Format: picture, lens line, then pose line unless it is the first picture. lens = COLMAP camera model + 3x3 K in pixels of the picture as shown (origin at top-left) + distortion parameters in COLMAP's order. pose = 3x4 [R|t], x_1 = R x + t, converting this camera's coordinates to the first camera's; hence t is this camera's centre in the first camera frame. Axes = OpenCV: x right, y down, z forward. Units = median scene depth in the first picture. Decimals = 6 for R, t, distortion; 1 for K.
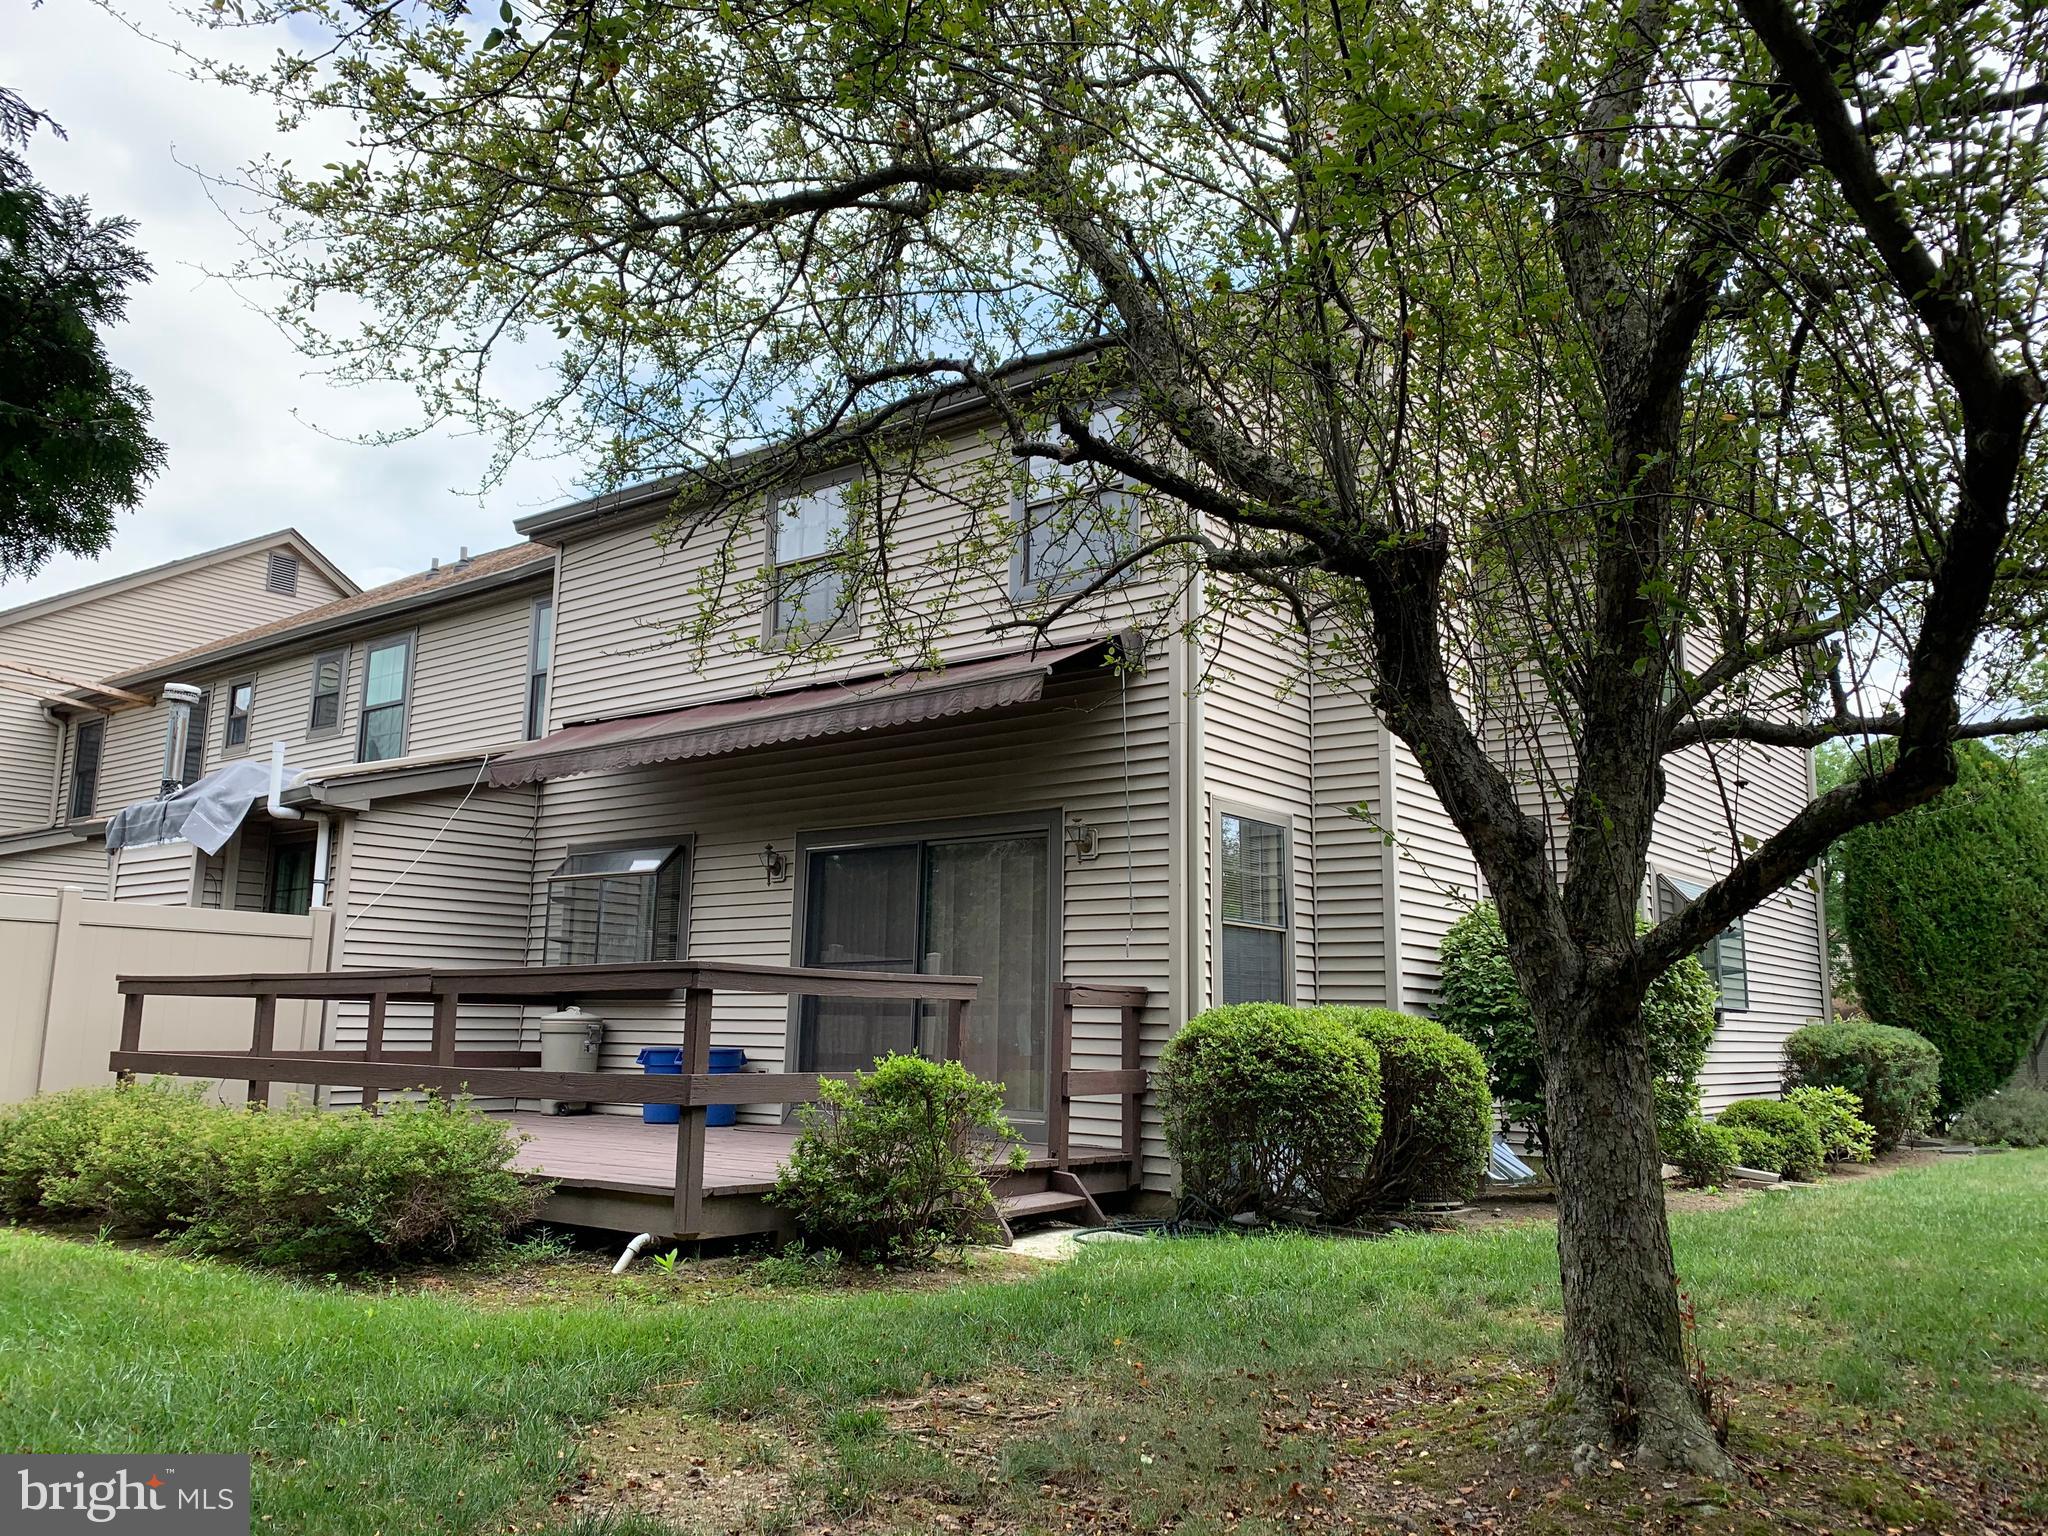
lens RADIAL K [[1564.5, 0, 1028.5], [0, 1564.5, 766.9], [0, 0, 1]] dist [0.009986, 0.001223]
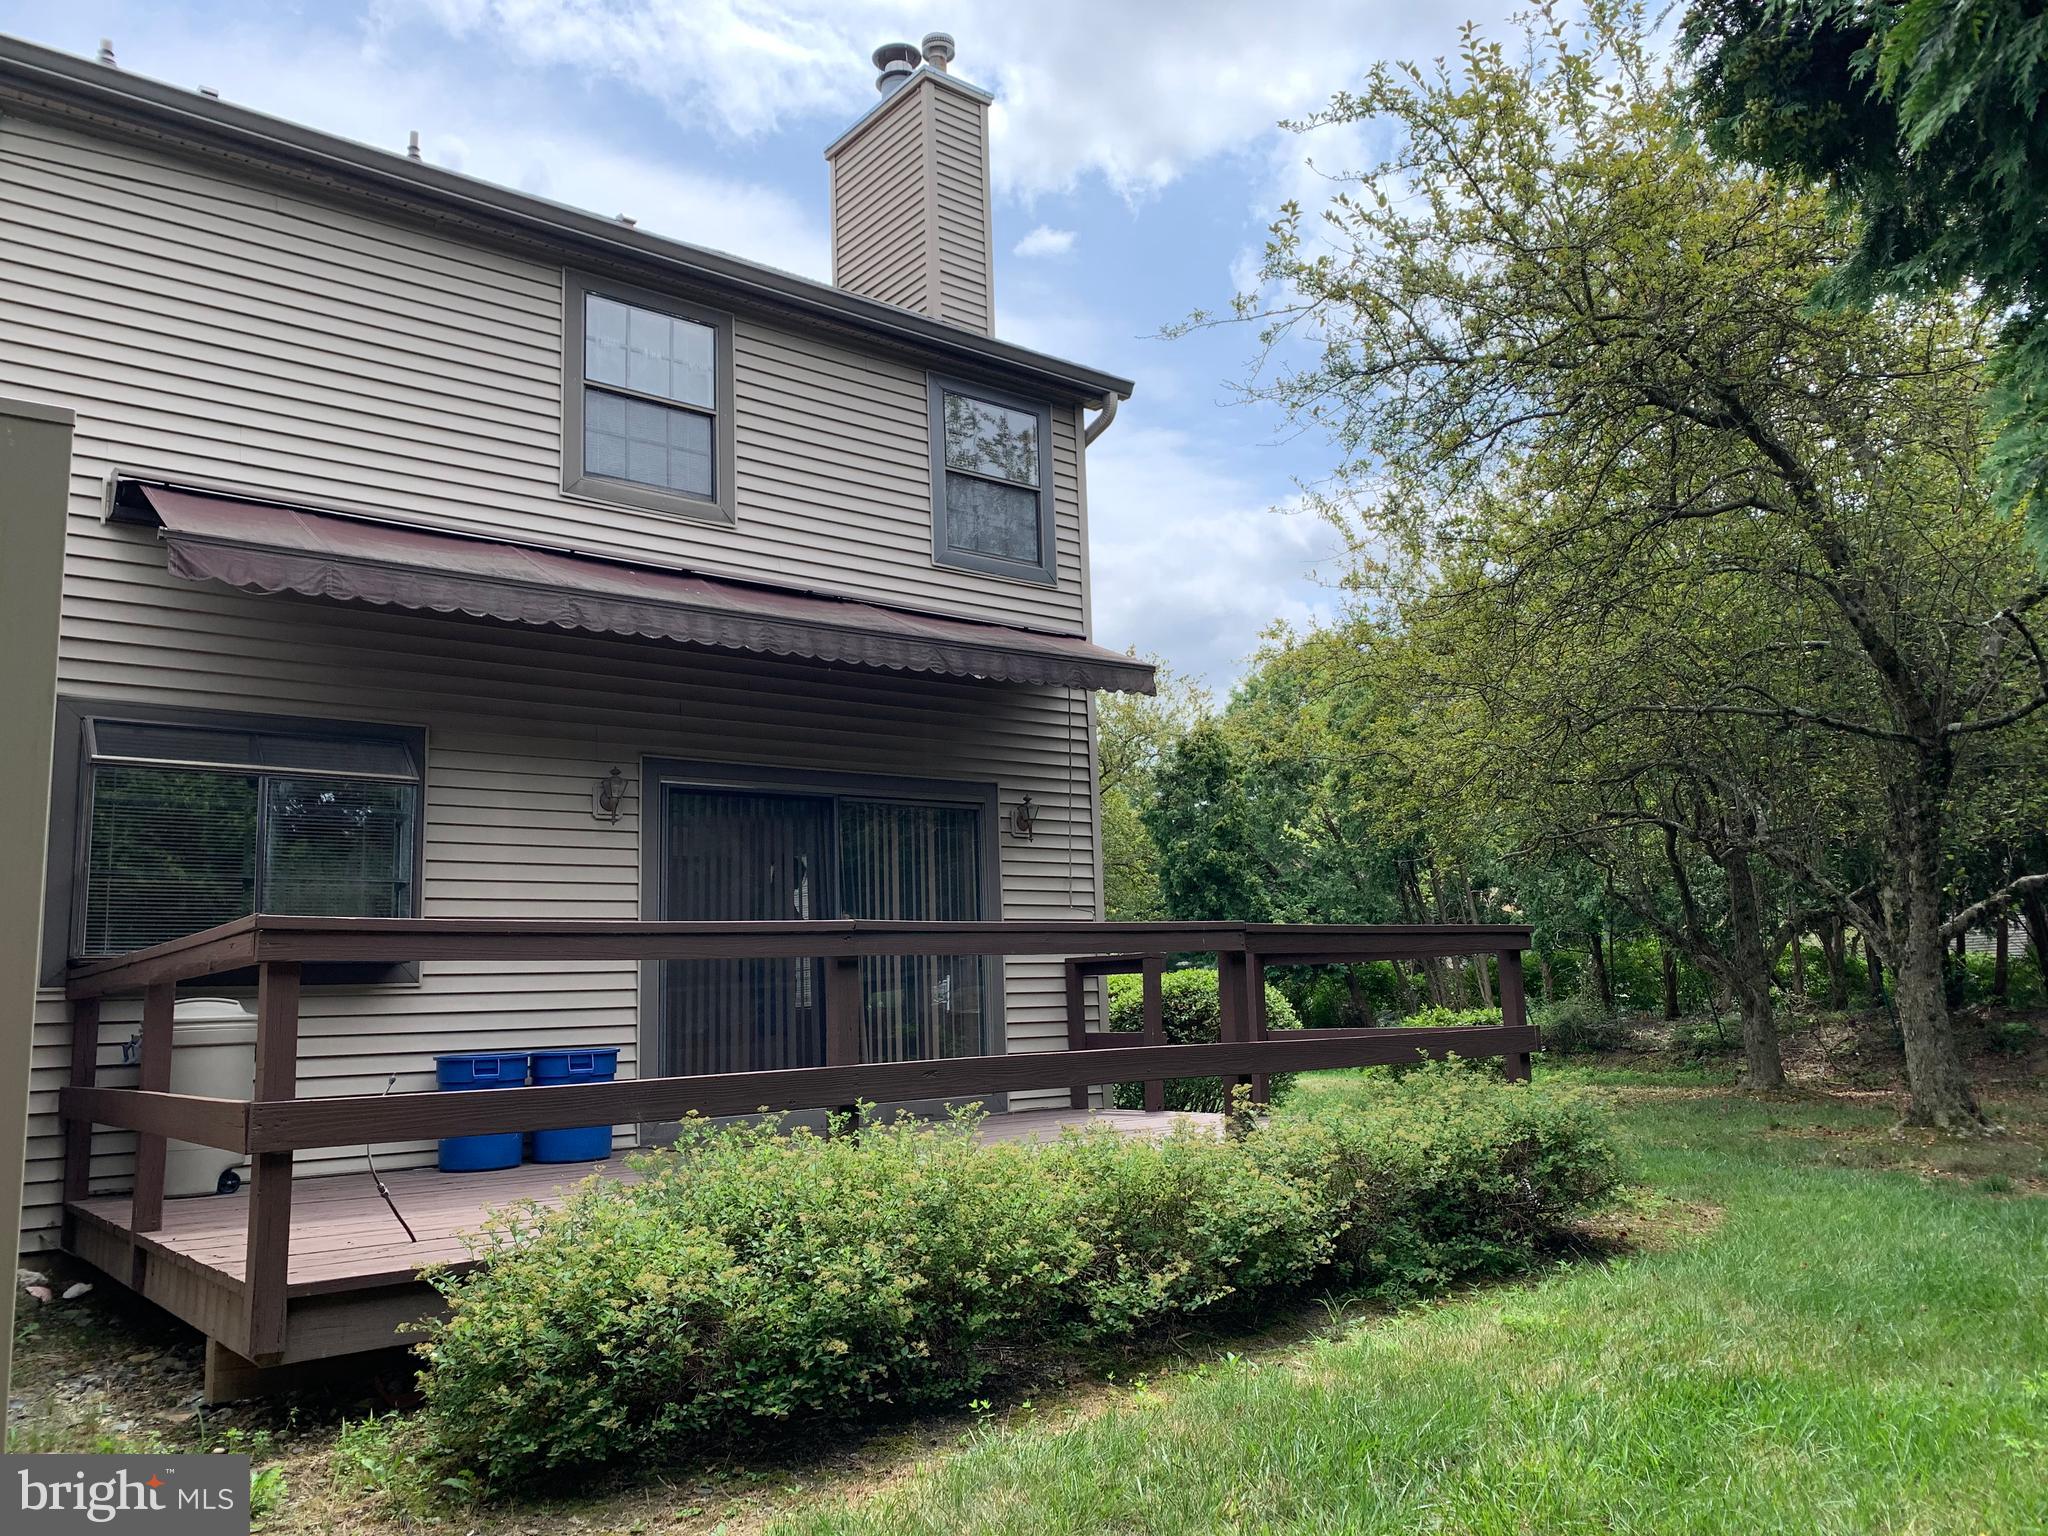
lens RADIAL K [[1564.5, 0, 1027.6], [0, 1564.5, 765.2], [0, 0, 1]] dist [0.009986, 0.001223]
pose [[0.227118, 0.125044, 0.965806, -0.847574], [-0.120454, 0.987714, -0.099554, 0.099420], [-0.966389, -0.093725, 0.239390, 0.646503]]
